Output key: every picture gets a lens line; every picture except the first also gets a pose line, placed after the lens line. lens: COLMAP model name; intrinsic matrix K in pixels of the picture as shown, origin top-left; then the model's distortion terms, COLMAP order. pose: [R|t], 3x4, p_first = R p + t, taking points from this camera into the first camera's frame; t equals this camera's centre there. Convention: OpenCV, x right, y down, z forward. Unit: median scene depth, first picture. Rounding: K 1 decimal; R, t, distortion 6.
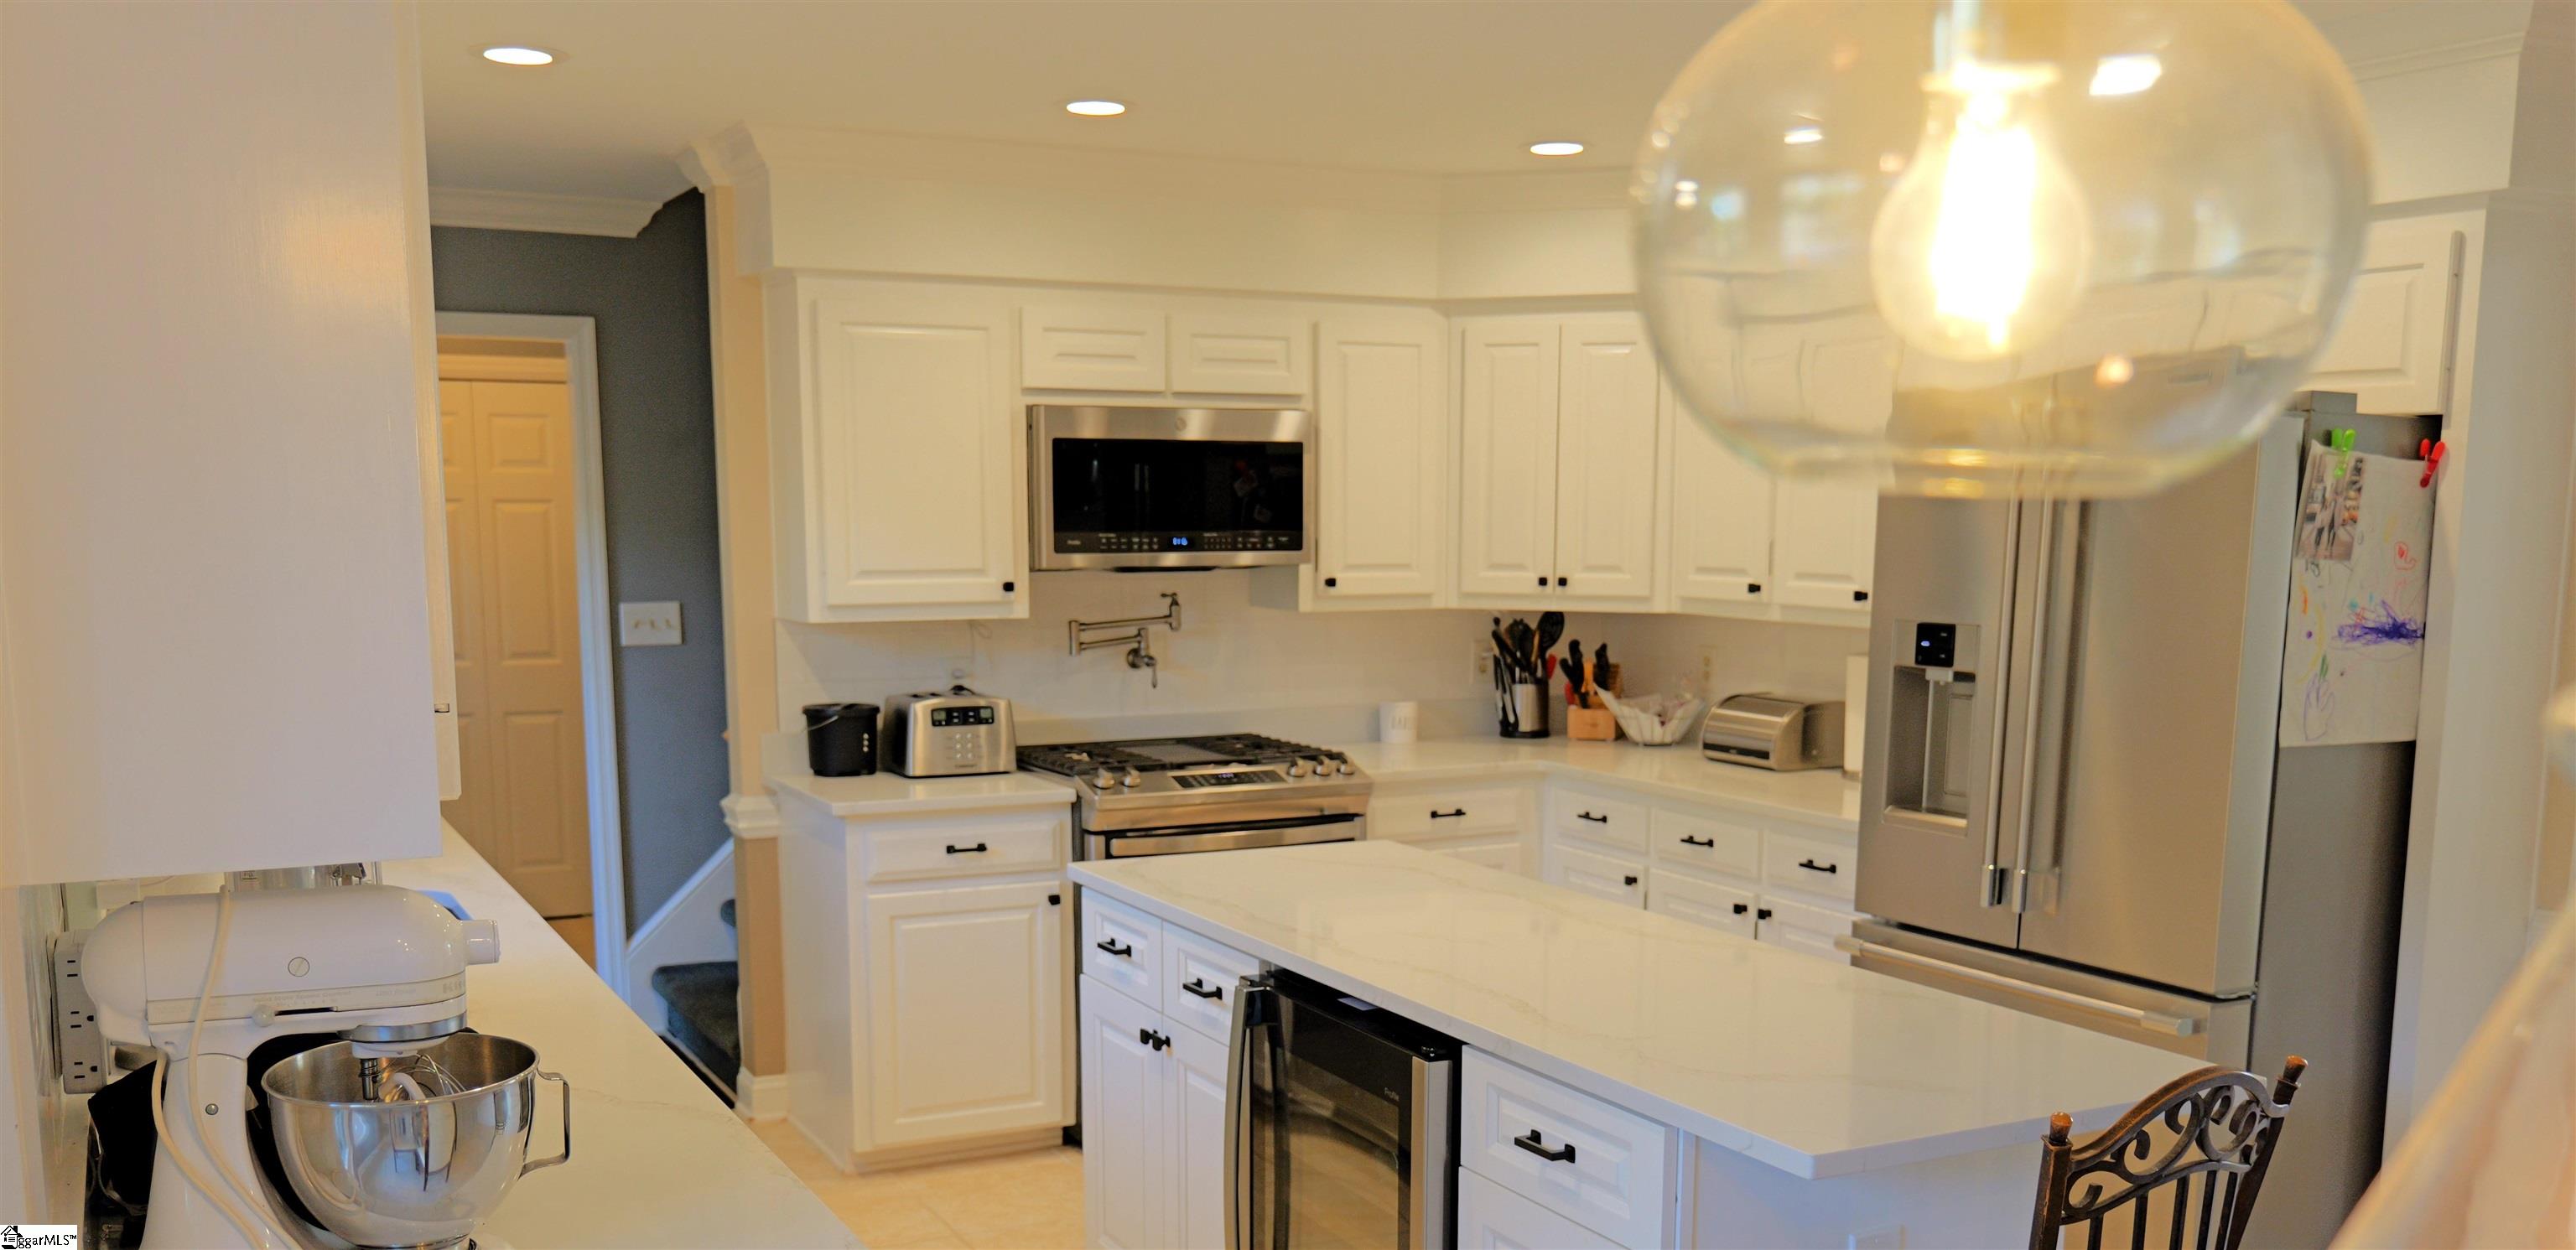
lens RADIAL K [[2191.3, 0, 1288.4], [0, 2191.3, 871.6], [0, 0, 1]] dist [0.020348, 0.002650]
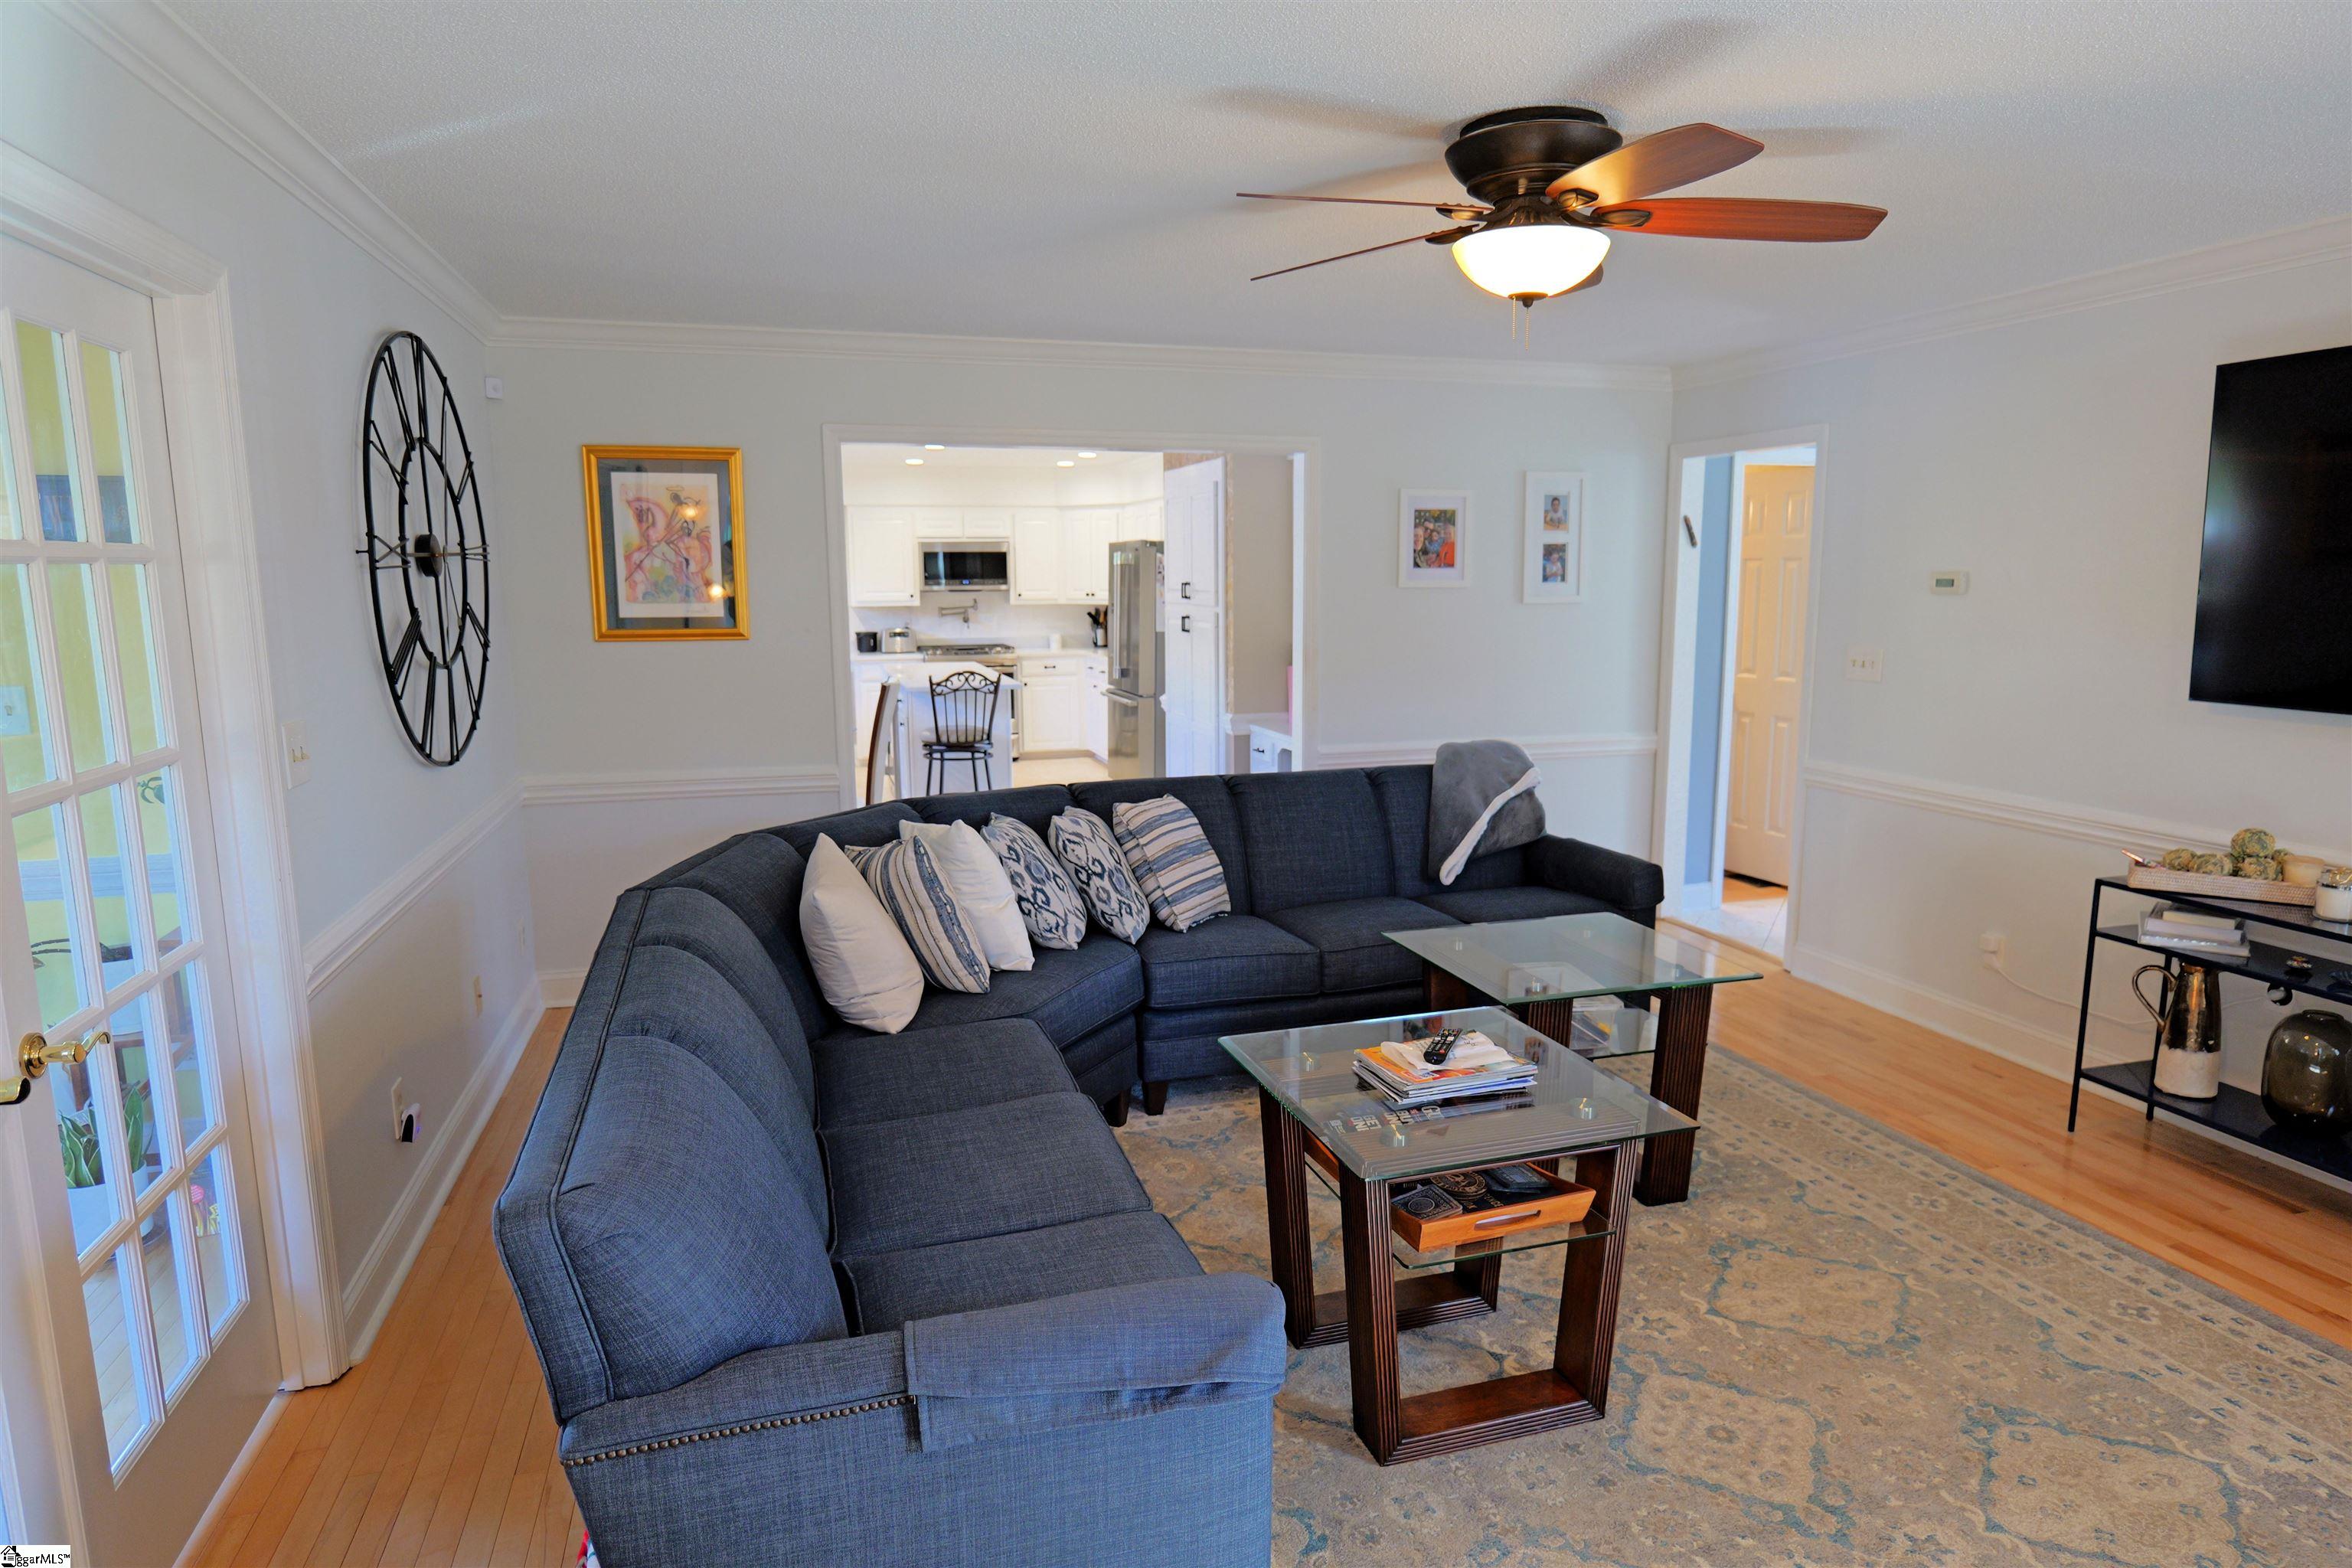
lens RADIAL K [[1370.9, 0, 1176.0], [0, 1370.9, 784.0], [0, 0, 1]] dist [-0.001658, -0.000154]
pose [[0.981147, 0.021847, -0.192026, 0.664246], [-0.023955, 0.999675, -0.008665, 0.162802], [0.191774, 0.013102, 0.981352, -0.955953]]
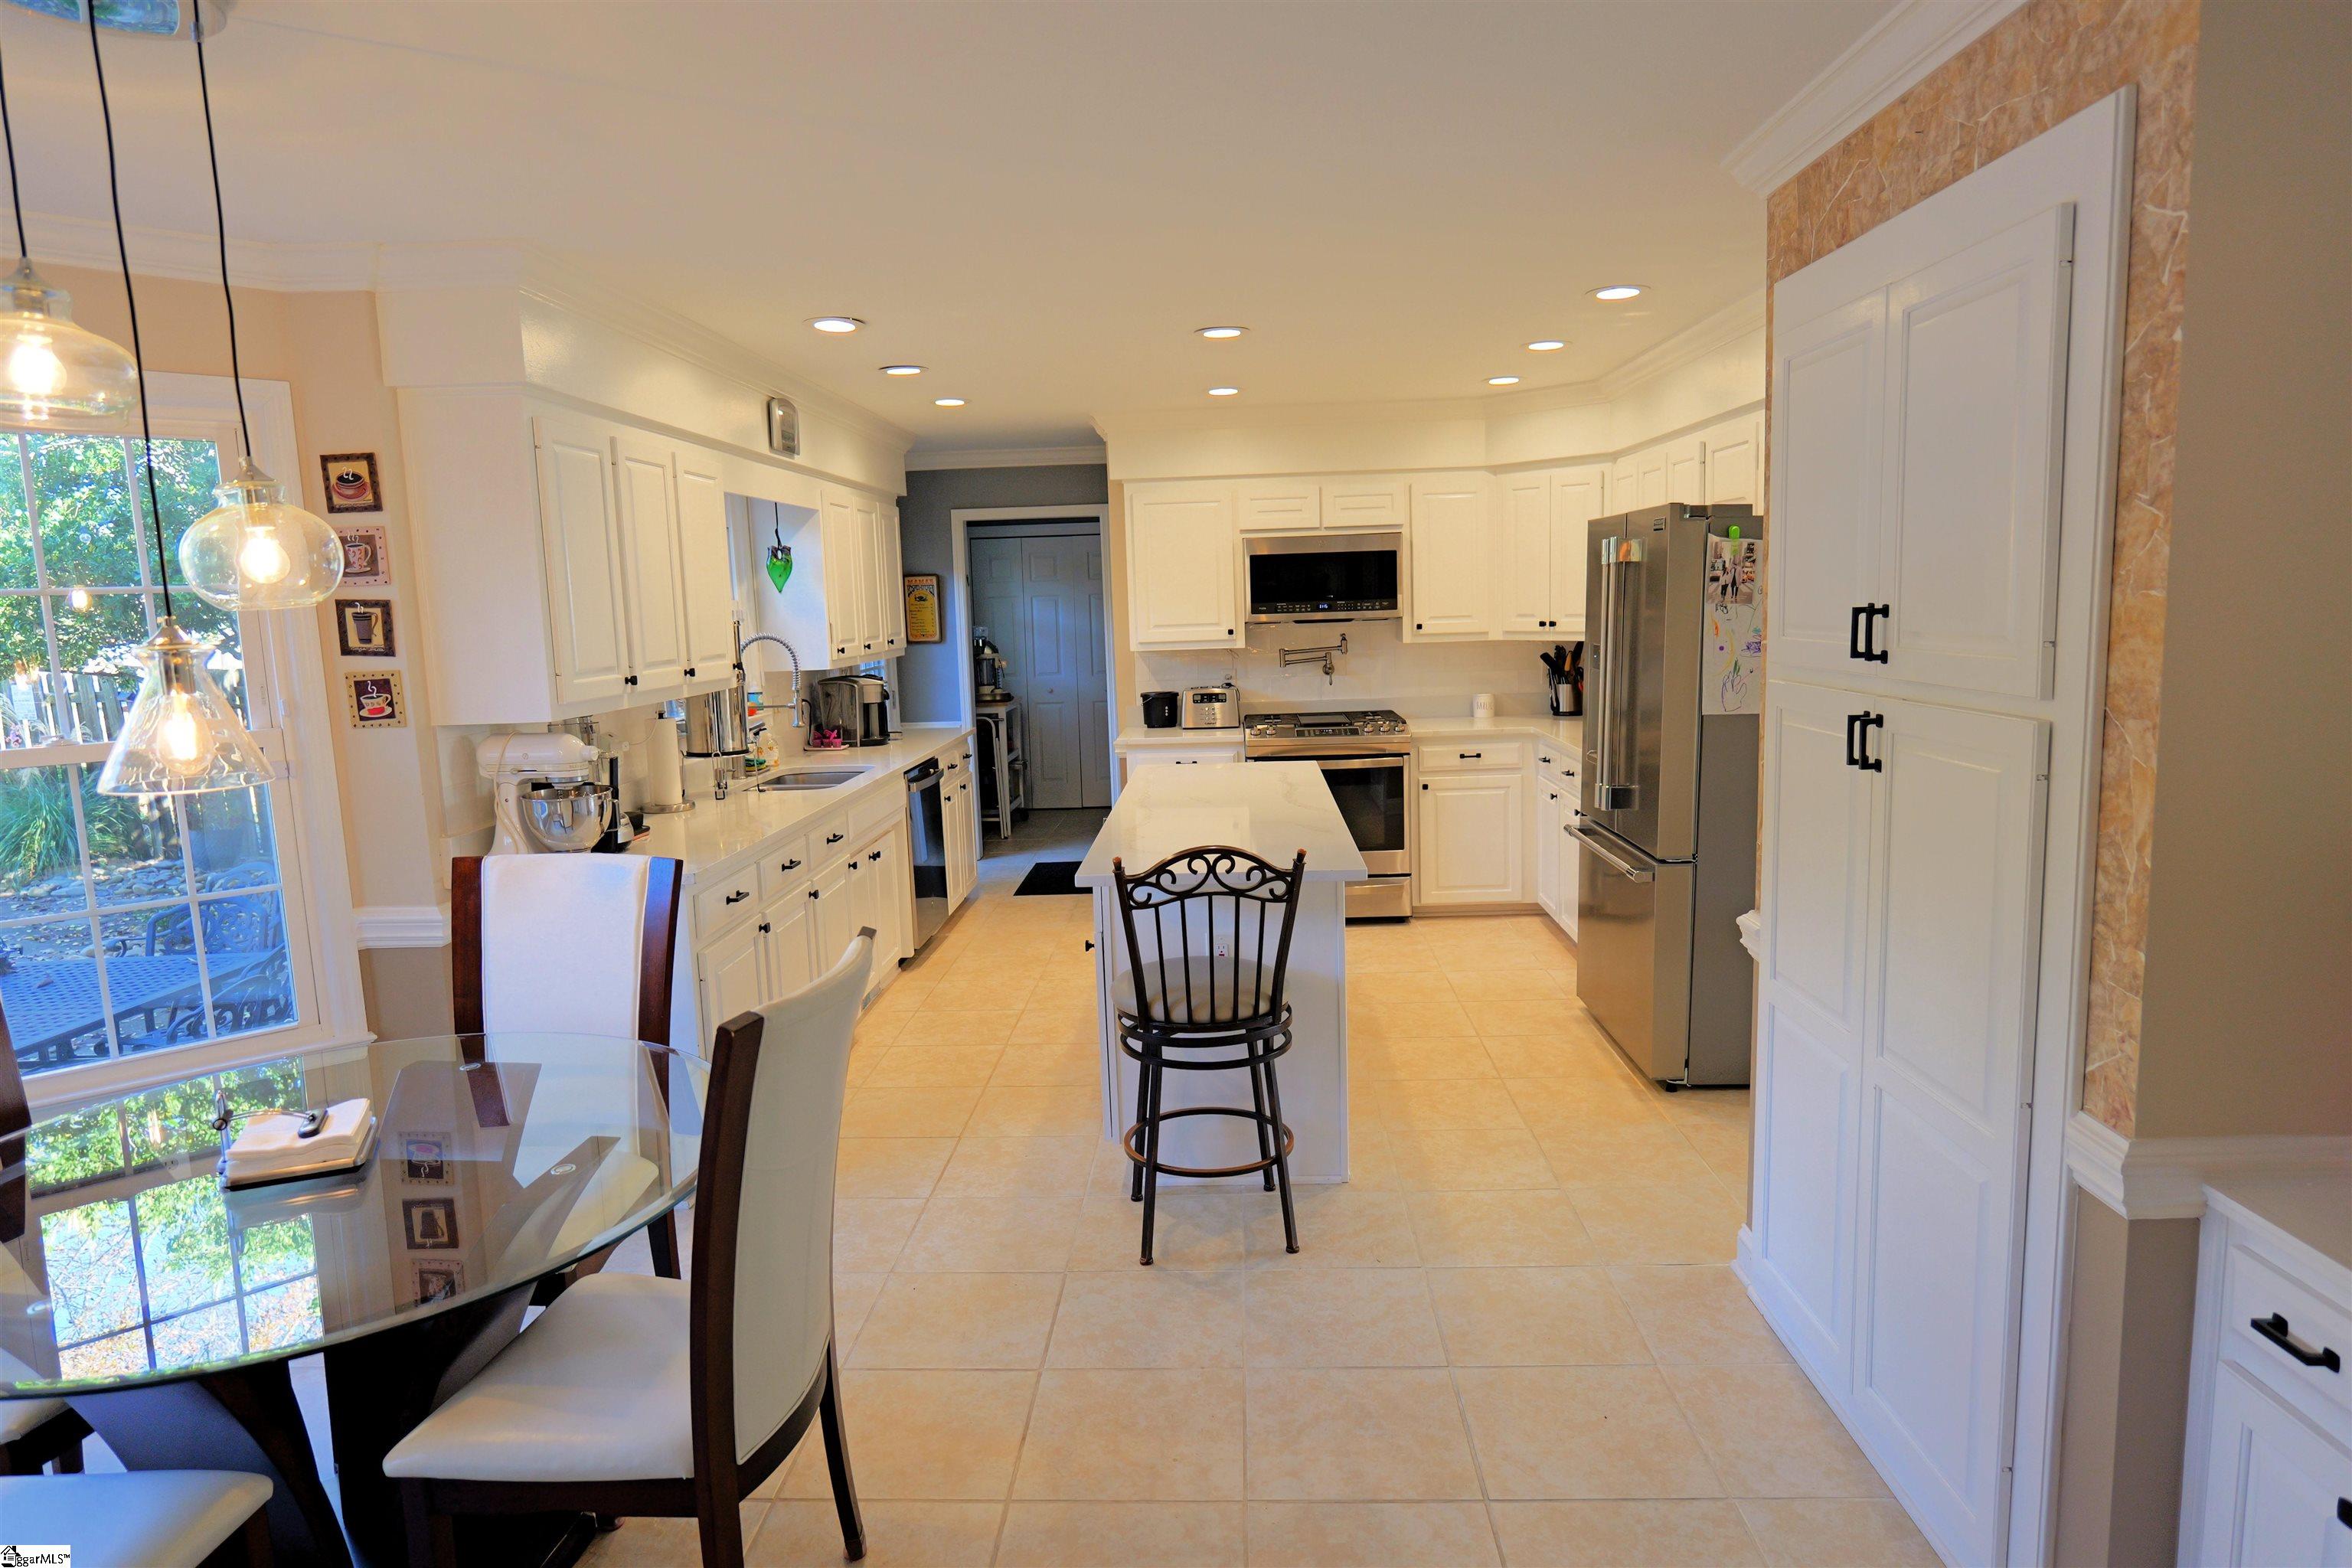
lens RADIAL K [[1370.9, 0, 1176.0], [0, 1370.9, 784.0], [0, 0, 1]] dist [-0.001658, -0.000154]
pose [[0.867657, 0.037875, -0.495718, 0.431567], [-0.048206, 0.998805, -0.008063, 0.017009], [0.494820, 0.030893, 0.868446, -0.078134]]
